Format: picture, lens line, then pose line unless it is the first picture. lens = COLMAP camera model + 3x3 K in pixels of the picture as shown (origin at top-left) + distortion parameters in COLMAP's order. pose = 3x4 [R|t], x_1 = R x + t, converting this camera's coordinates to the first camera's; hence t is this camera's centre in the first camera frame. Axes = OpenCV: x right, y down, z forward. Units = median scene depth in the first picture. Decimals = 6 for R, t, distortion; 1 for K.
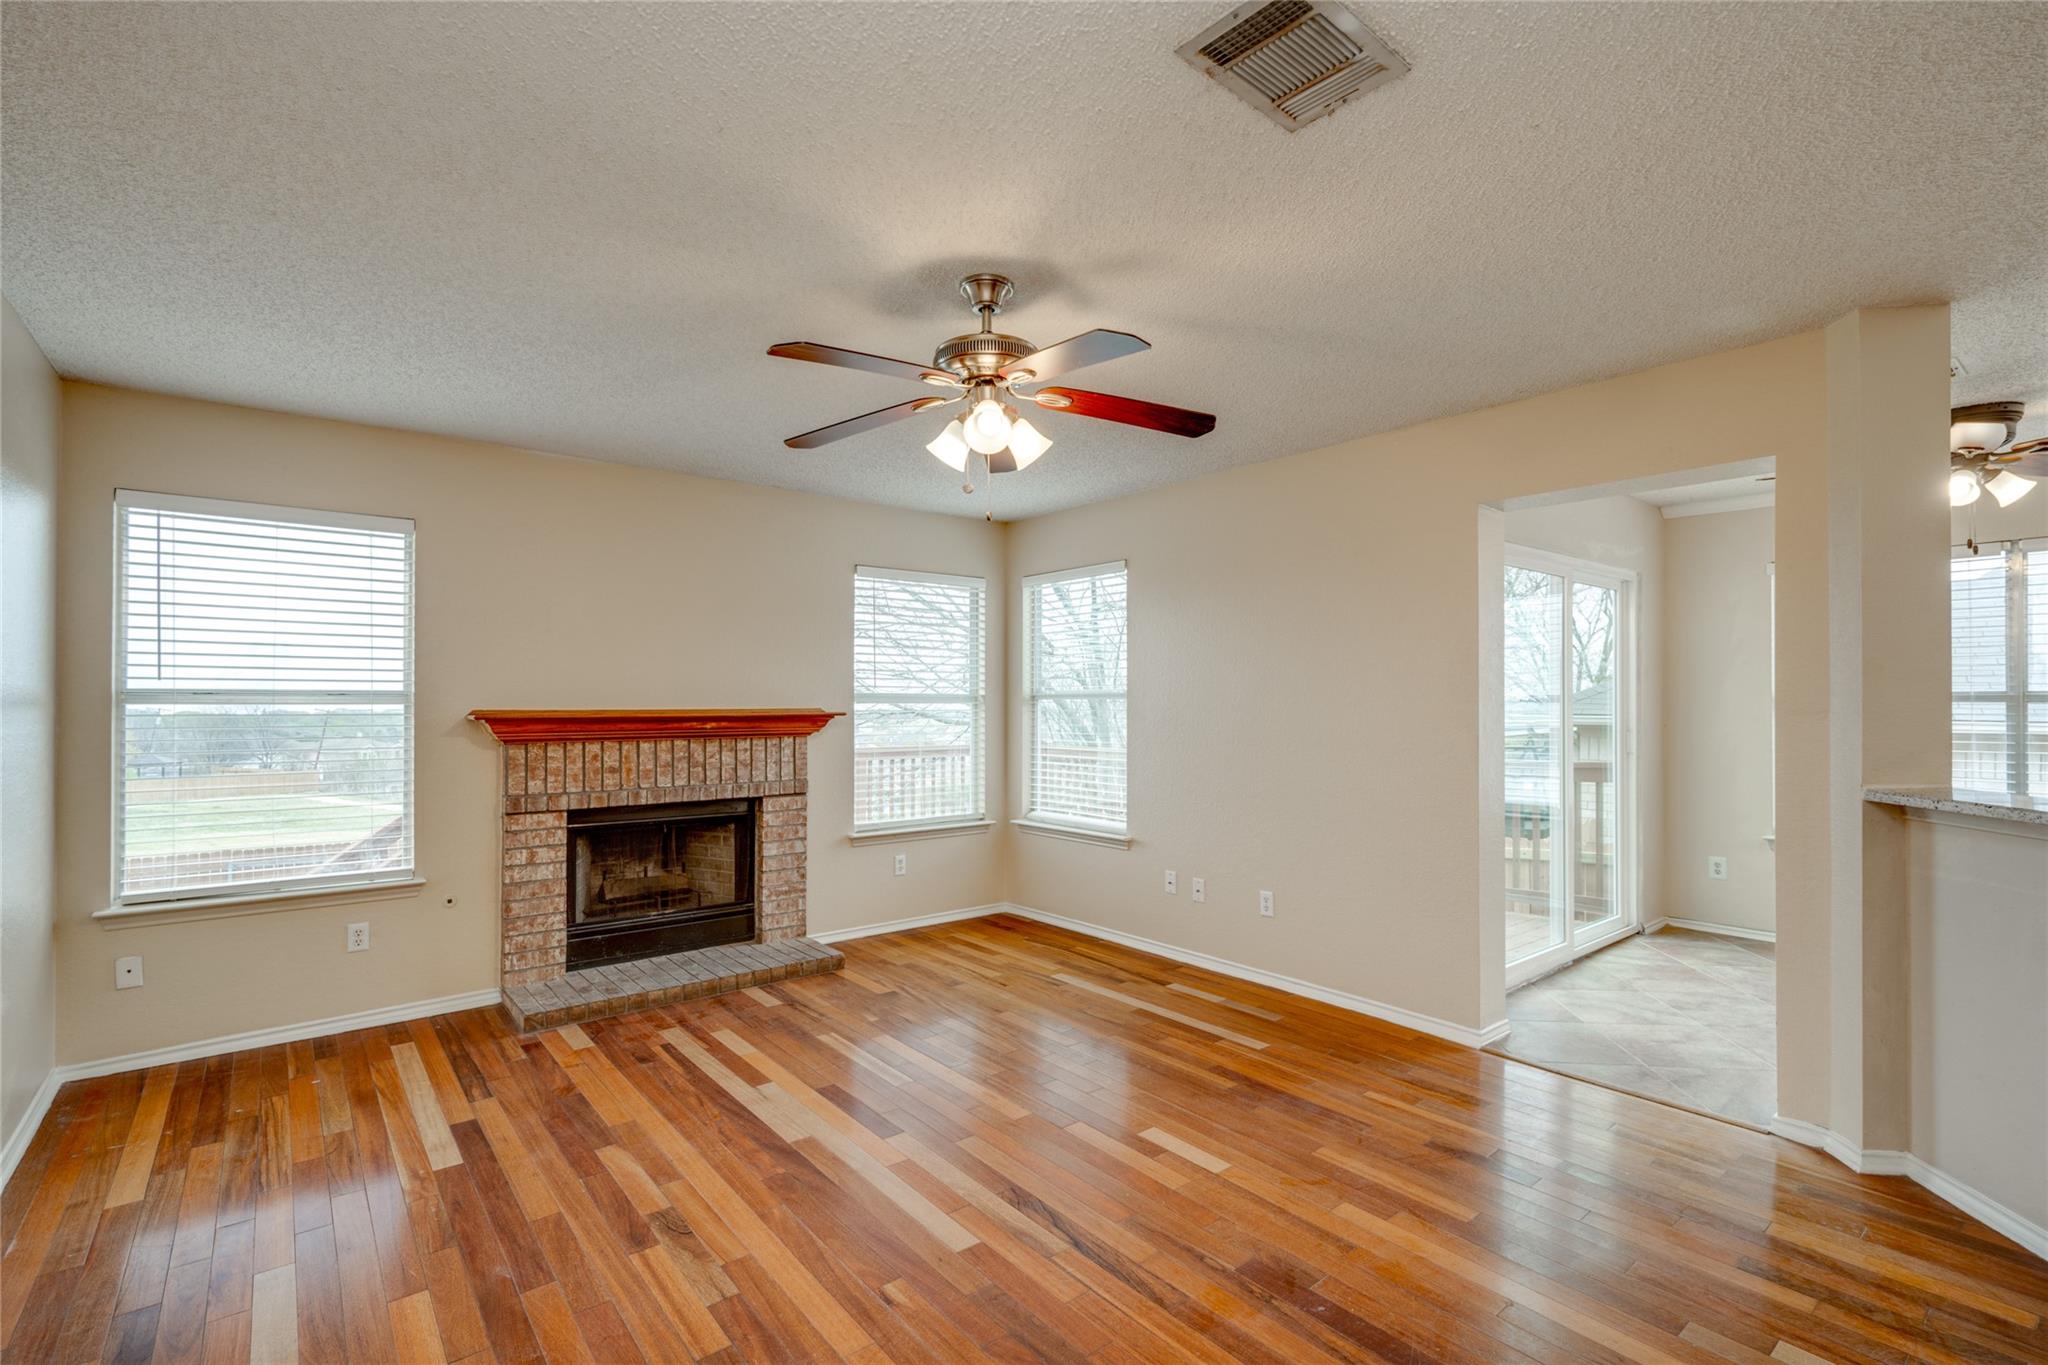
lens RADIAL K [[896.7, 0, 987.8], [0, 896.7, 703.4], [0, 0, 1]] dist [-0.002067, 0.001297]
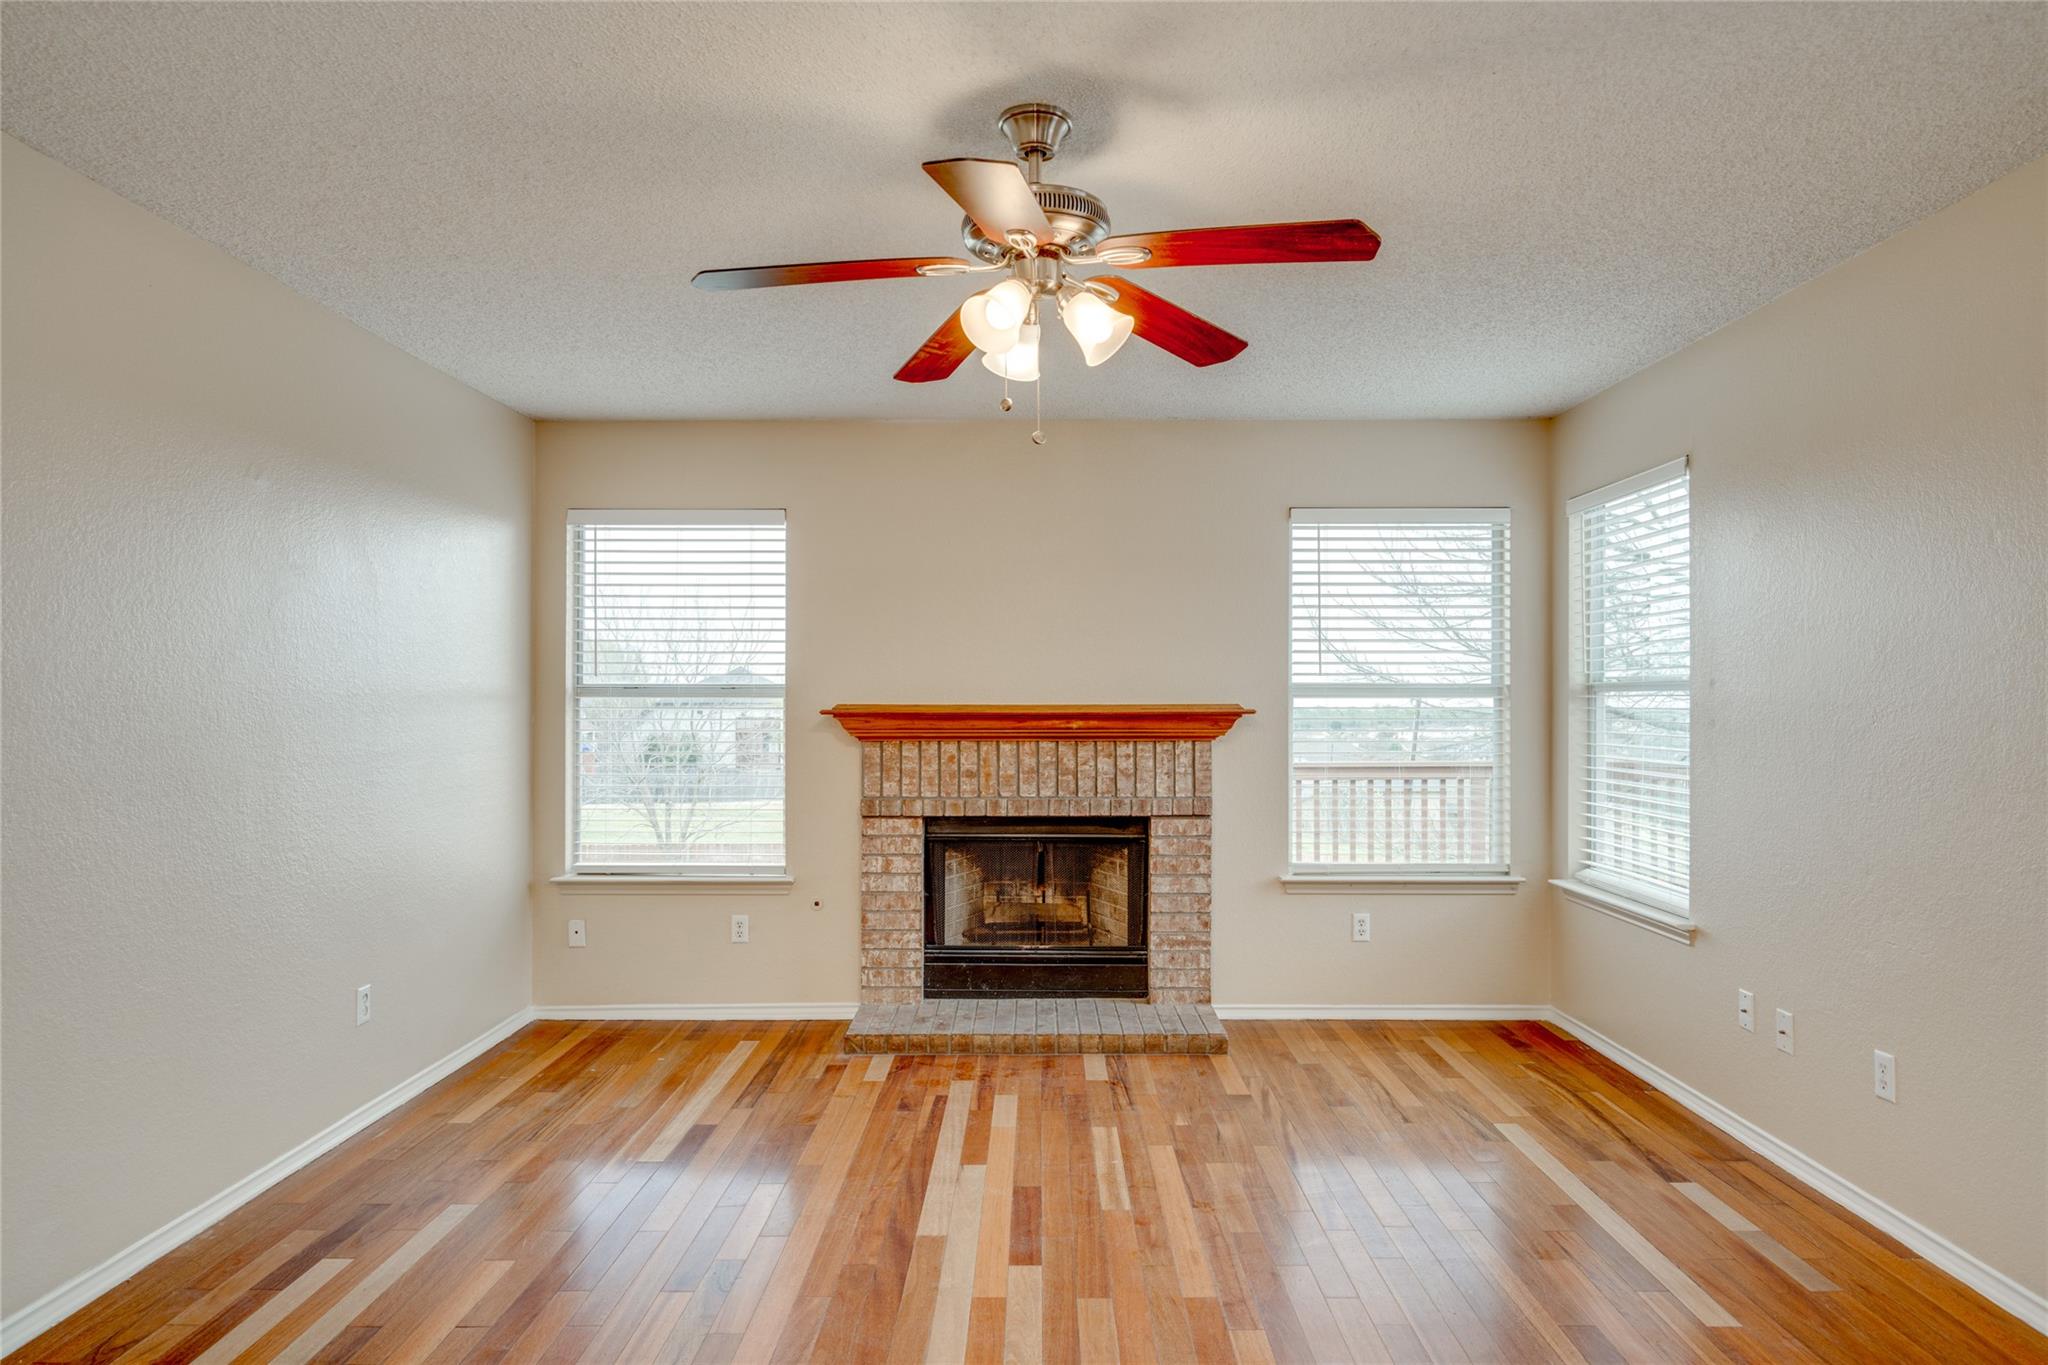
lens RADIAL K [[1173.5, 0, 1032.8], [0, 1173.5, 698.5], [0, 0, 1]] dist [0.000617, -0.001128]
pose [[0.790678, 0.000692, -0.612232, 0.338430], [-0.000612, 1.000000, 0.000339, 0.000699], [0.612232, 0.000107, 0.790678, 0.144163]]
